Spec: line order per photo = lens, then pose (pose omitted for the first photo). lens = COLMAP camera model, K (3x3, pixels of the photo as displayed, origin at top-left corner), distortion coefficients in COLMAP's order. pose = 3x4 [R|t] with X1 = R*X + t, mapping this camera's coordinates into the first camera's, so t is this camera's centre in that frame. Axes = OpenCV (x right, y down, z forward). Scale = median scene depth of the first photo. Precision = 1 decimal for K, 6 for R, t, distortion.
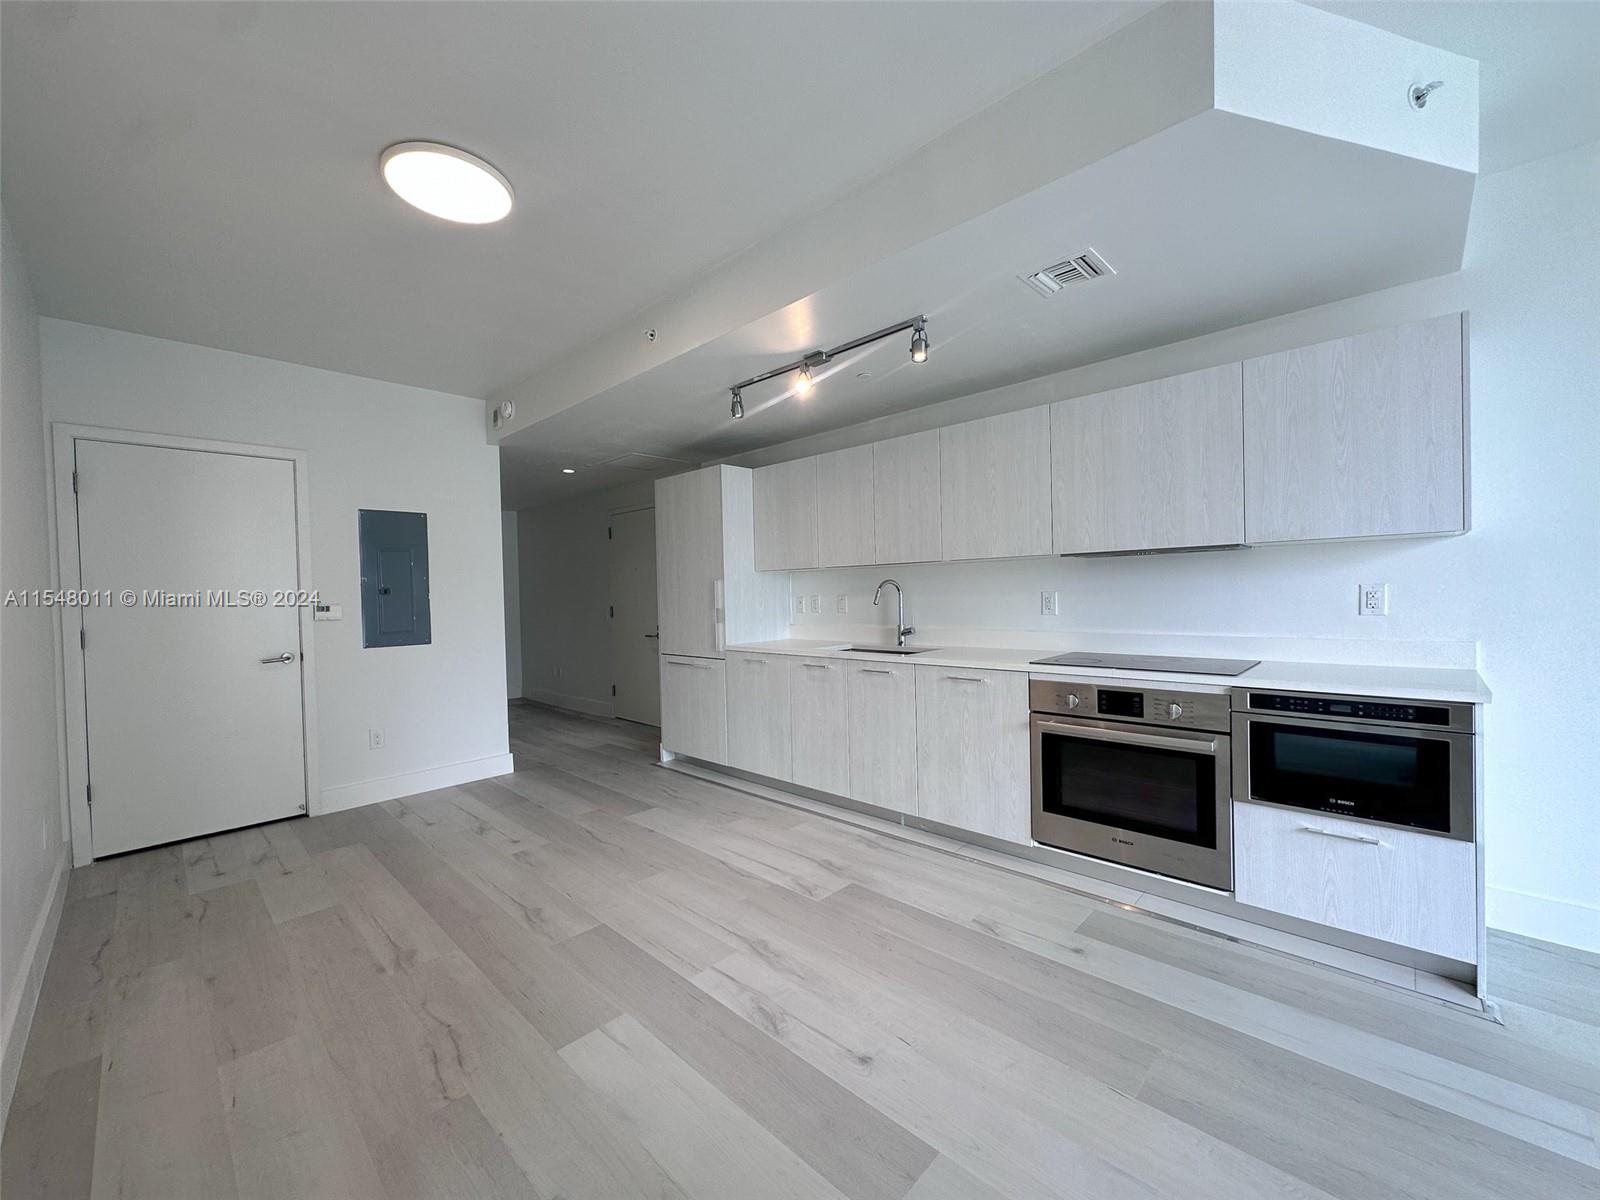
lens RADIAL K [[636.4, 0, 797.3], [0, 636.4, 599.1], [0, 0, 1]] dist [-0.005791, 0.000805]
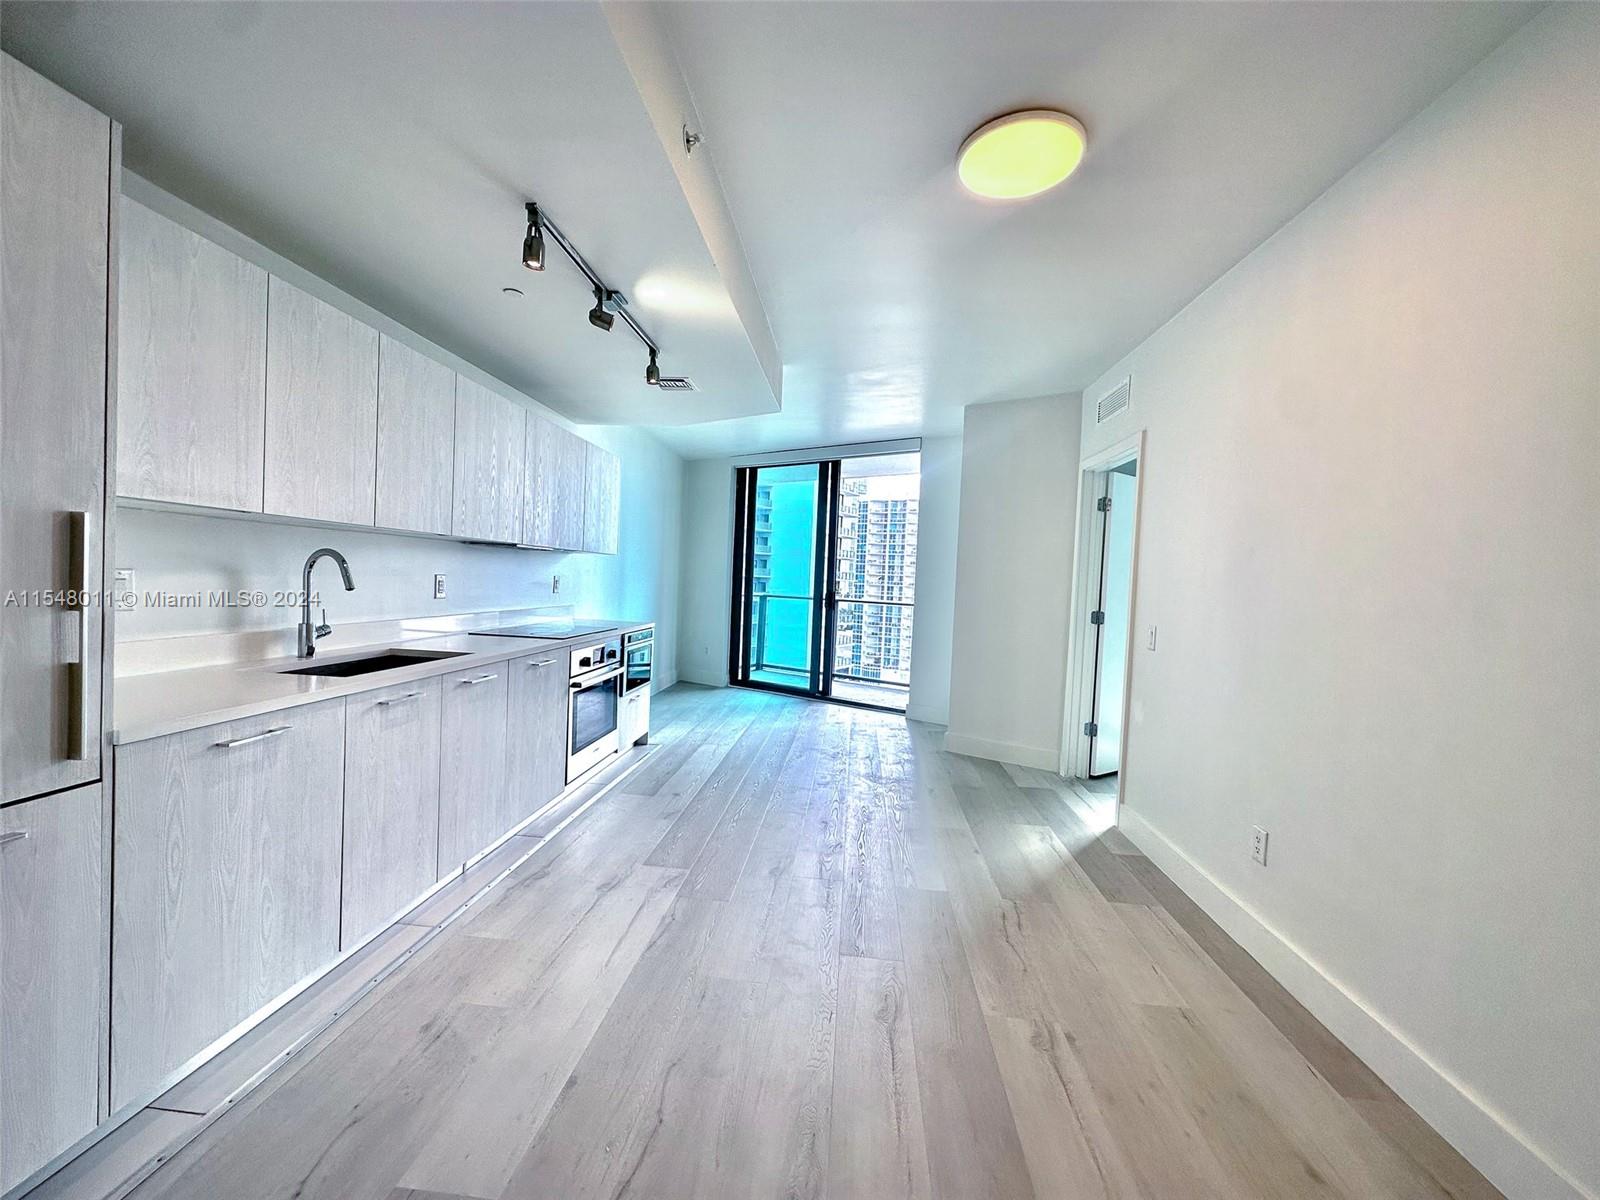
lens RADIAL K [[636.4, 0, 800.7], [0, 636.4, 602.0], [0, 0, 1]] dist [-0.005791, 0.000805]
pose [[-0.628975, -0.031028, 0.776806, -0.800028], [-0.019715, 0.999518, 0.023961, -0.004461], [-0.777175, -0.000244, -0.629284, 1.354091]]
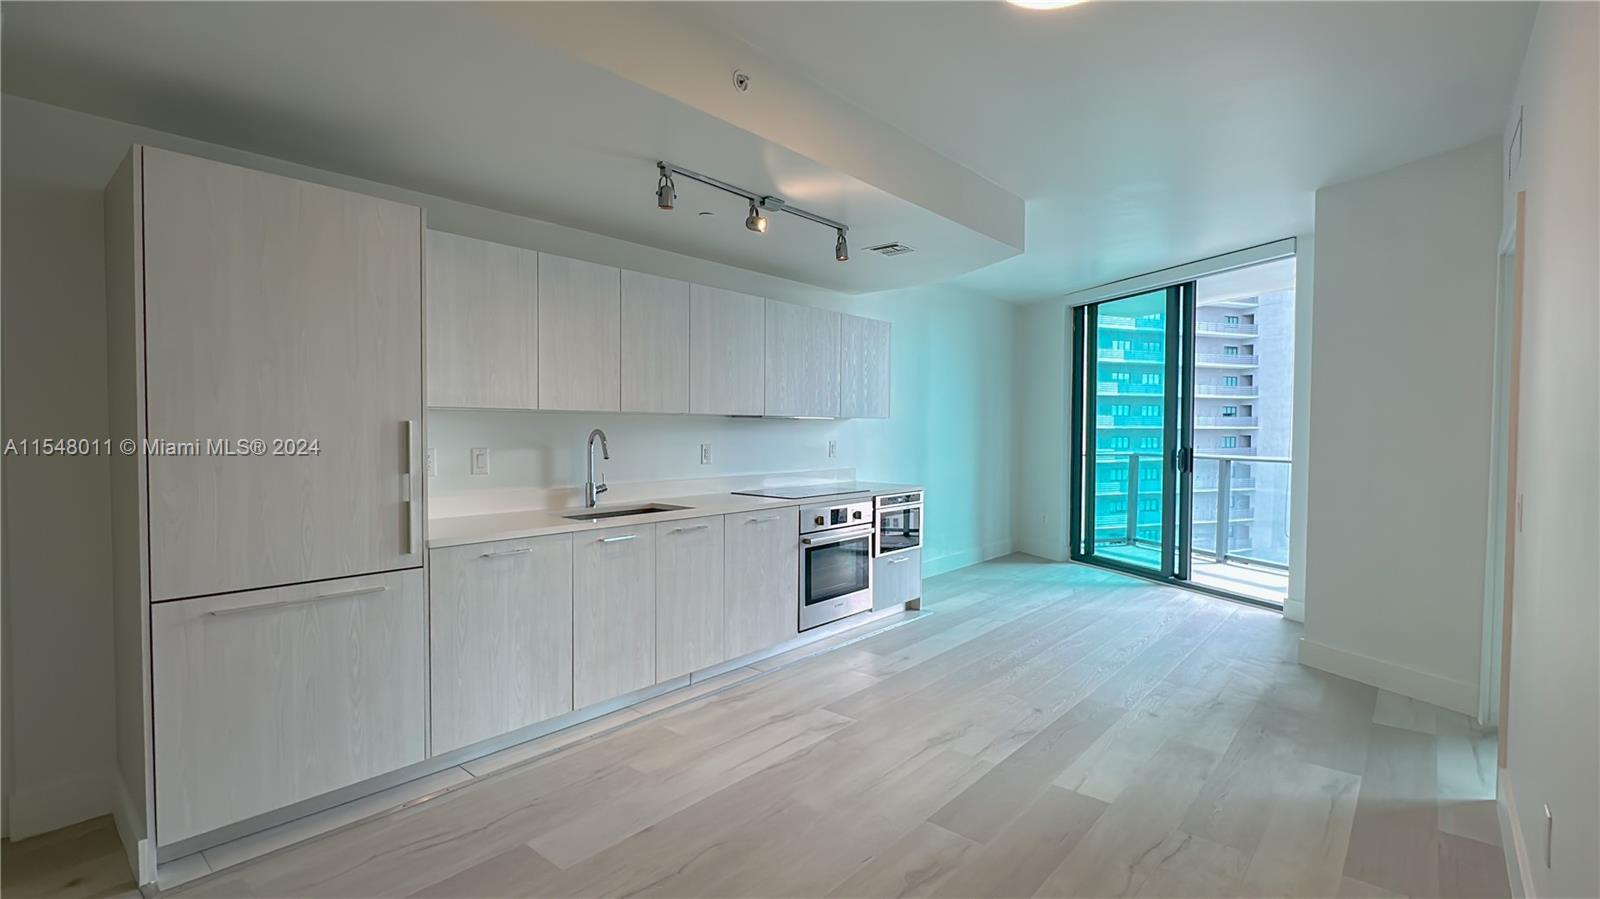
lens RADIAL K [[728.0, 0, 800.3], [0, 728.0, 450.7], [0, 0, 1]] dist [-0.005477, 0.001042]
pose [[-0.055642, -0.007676, 0.998421, -1.095345], [0.009889, 0.999917, 0.008239, -0.010234], [-0.998402, 0.010332, -0.055561, 1.033288]]
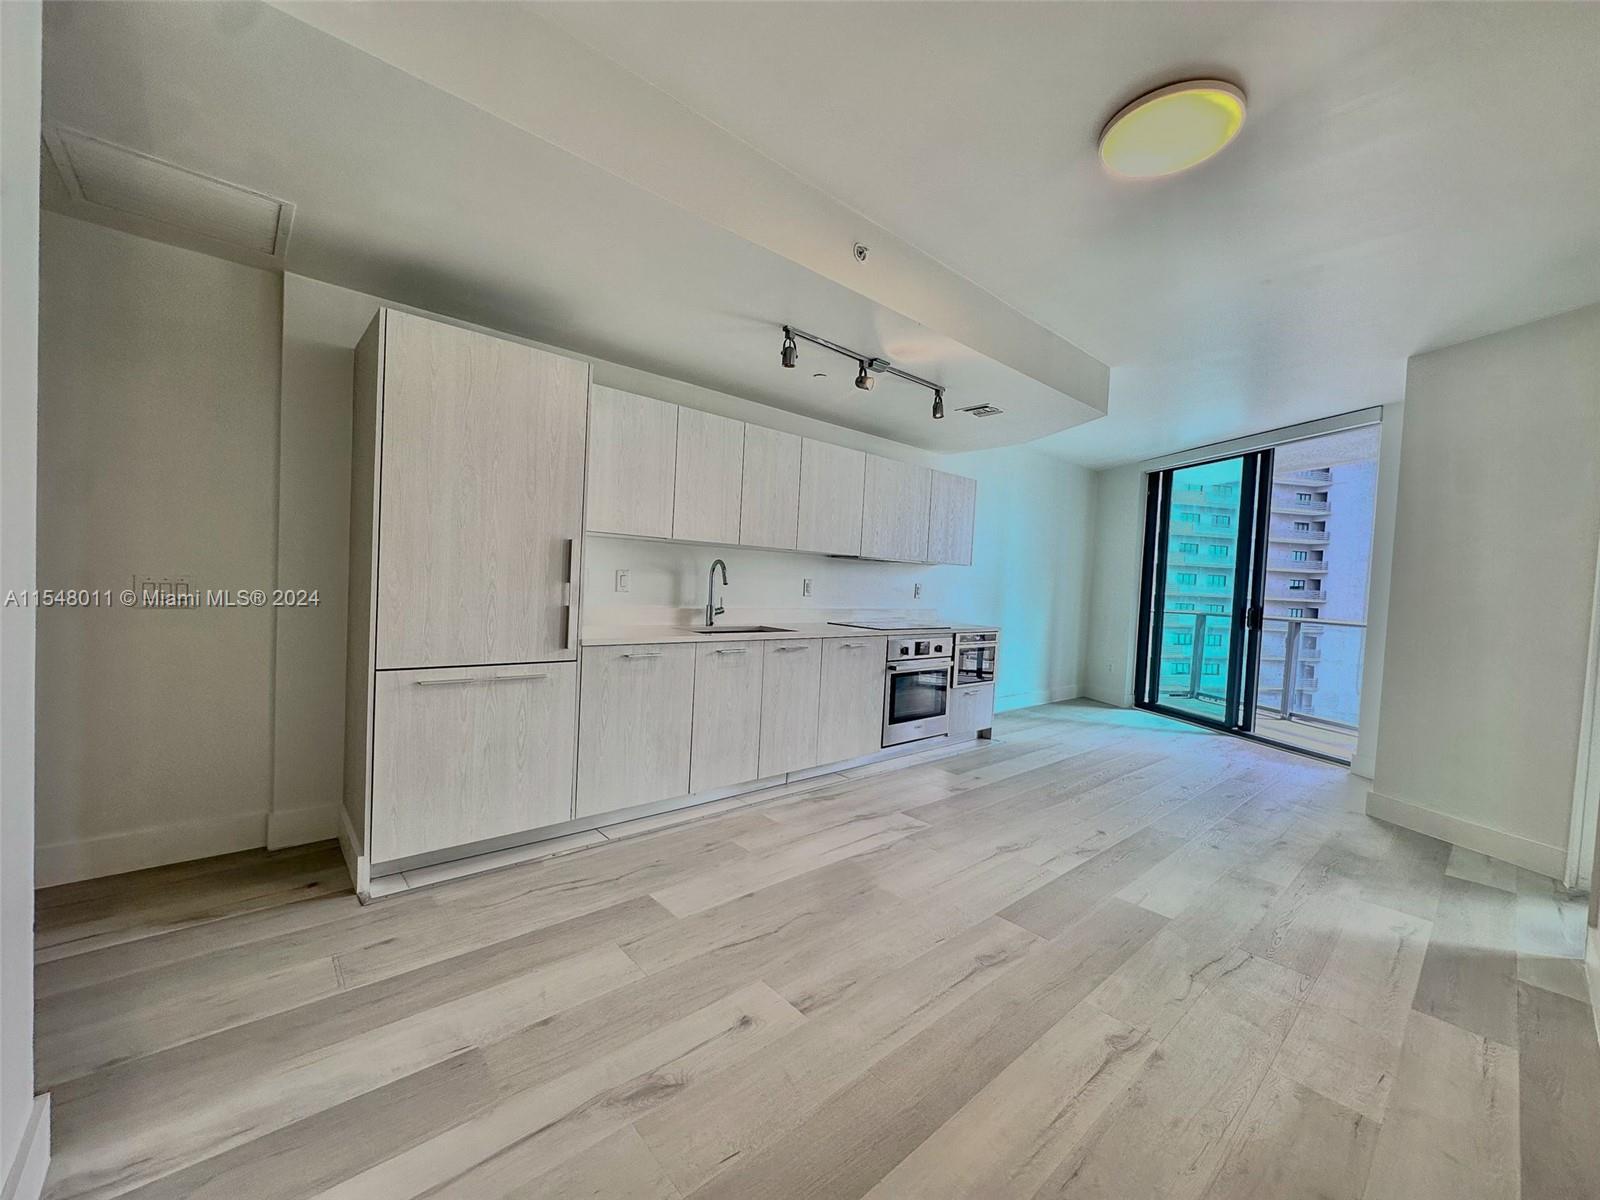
lens RADIAL K [[636.4, 0, 798.4], [0, 636.4, 601.9], [0, 0, 1]] dist [-0.005791, 0.000805]
pose [[0.075456, -0.008596, 0.997112, -1.097406], [-0.037360, 0.999236, 0.011441, 0.024867], [-0.996449, -0.038116, 0.075077, 1.051775]]
